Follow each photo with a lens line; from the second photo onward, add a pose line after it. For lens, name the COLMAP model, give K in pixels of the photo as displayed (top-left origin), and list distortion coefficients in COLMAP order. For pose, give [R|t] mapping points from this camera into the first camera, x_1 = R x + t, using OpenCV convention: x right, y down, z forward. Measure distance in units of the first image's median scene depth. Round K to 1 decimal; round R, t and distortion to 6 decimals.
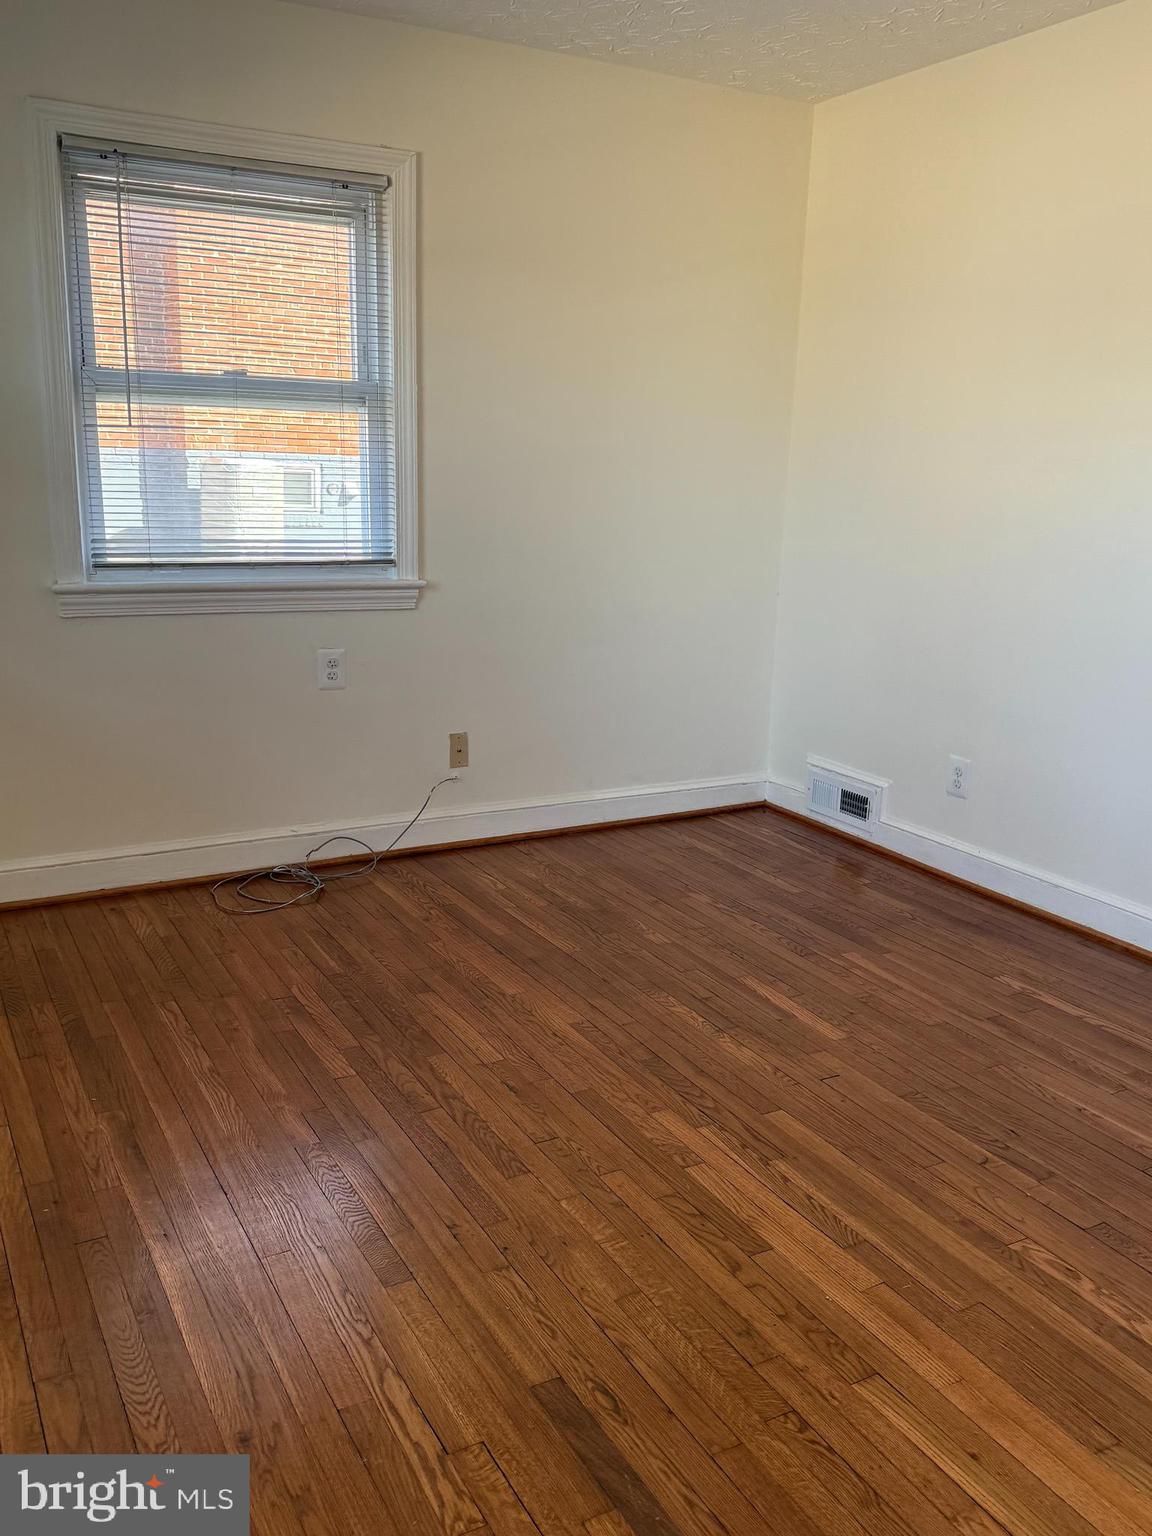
lens RADIAL K [[1268.9, 0, 568.6], [0, 1268.9, 773.3], [0, 0, 1]] dist [0.114469, -0.160930]
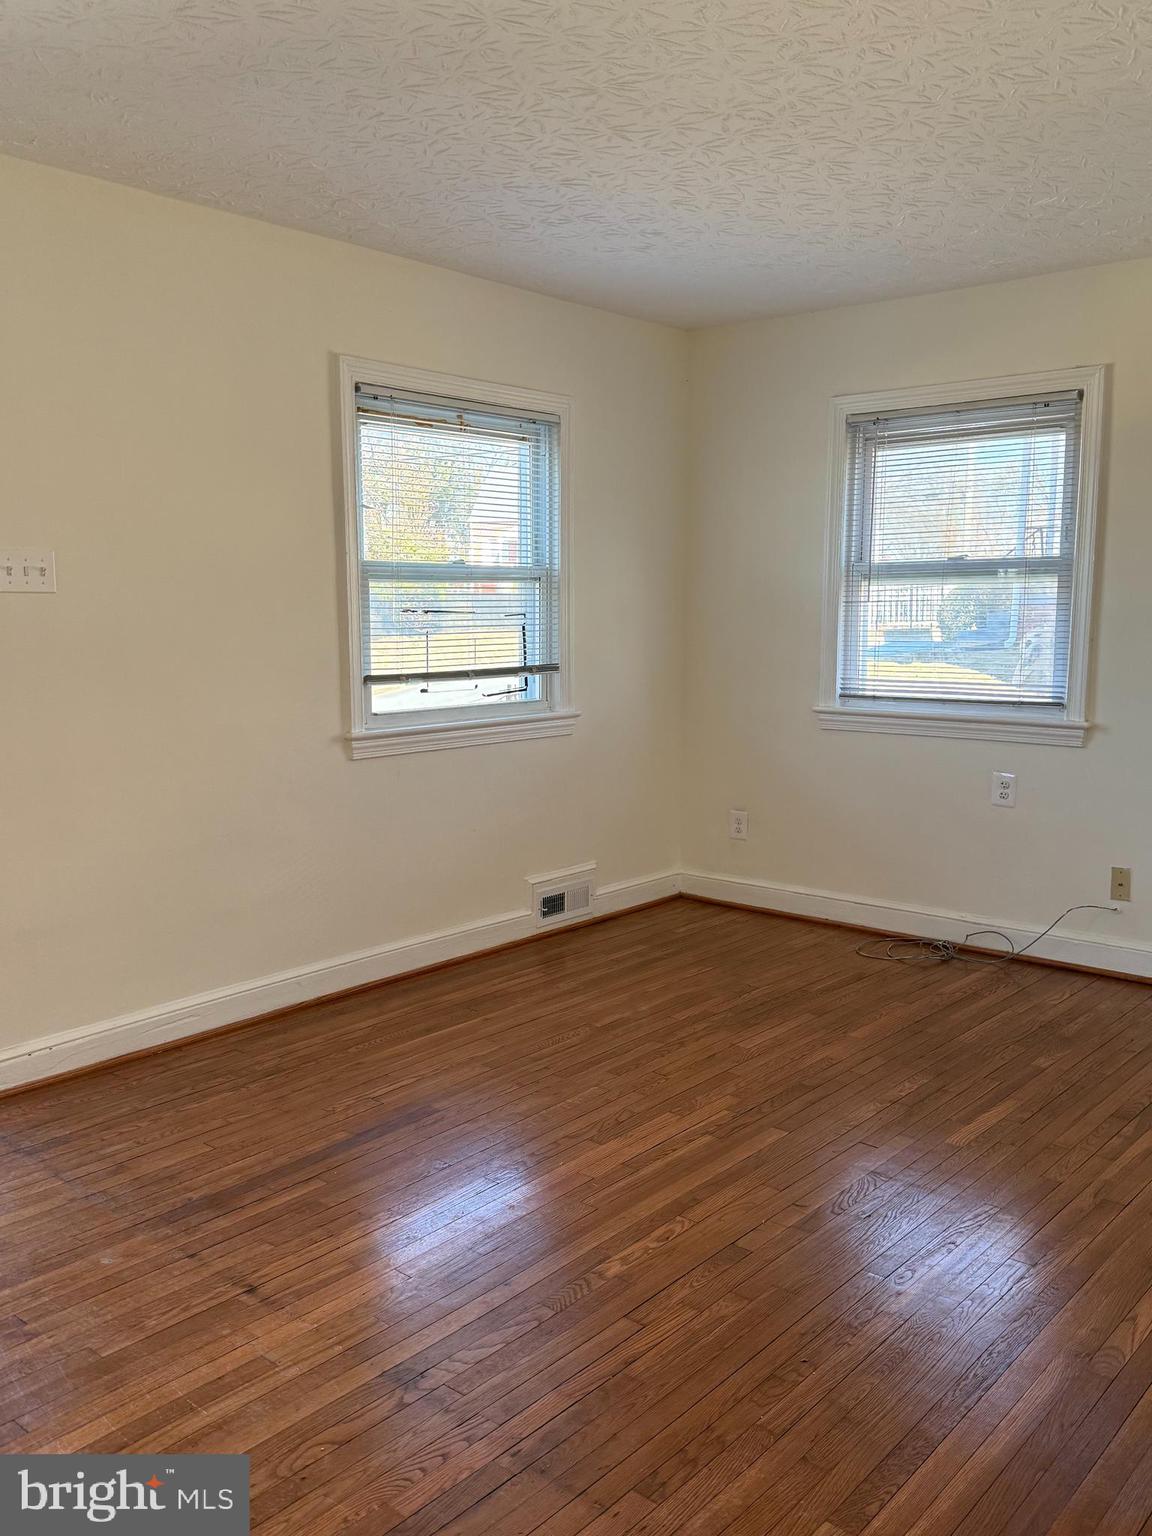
lens RADIAL K [[1268.9, 0, 568.0], [0, 1268.9, 768.0], [0, 0, 1]] dist [0.114469, -0.160930]
pose [[0.335994, 0.094474, -0.937114, 0.864882], [-0.211068, 0.977205, 0.022839, -0.046127], [0.917910, 0.190120, 0.348275, 0.214749]]
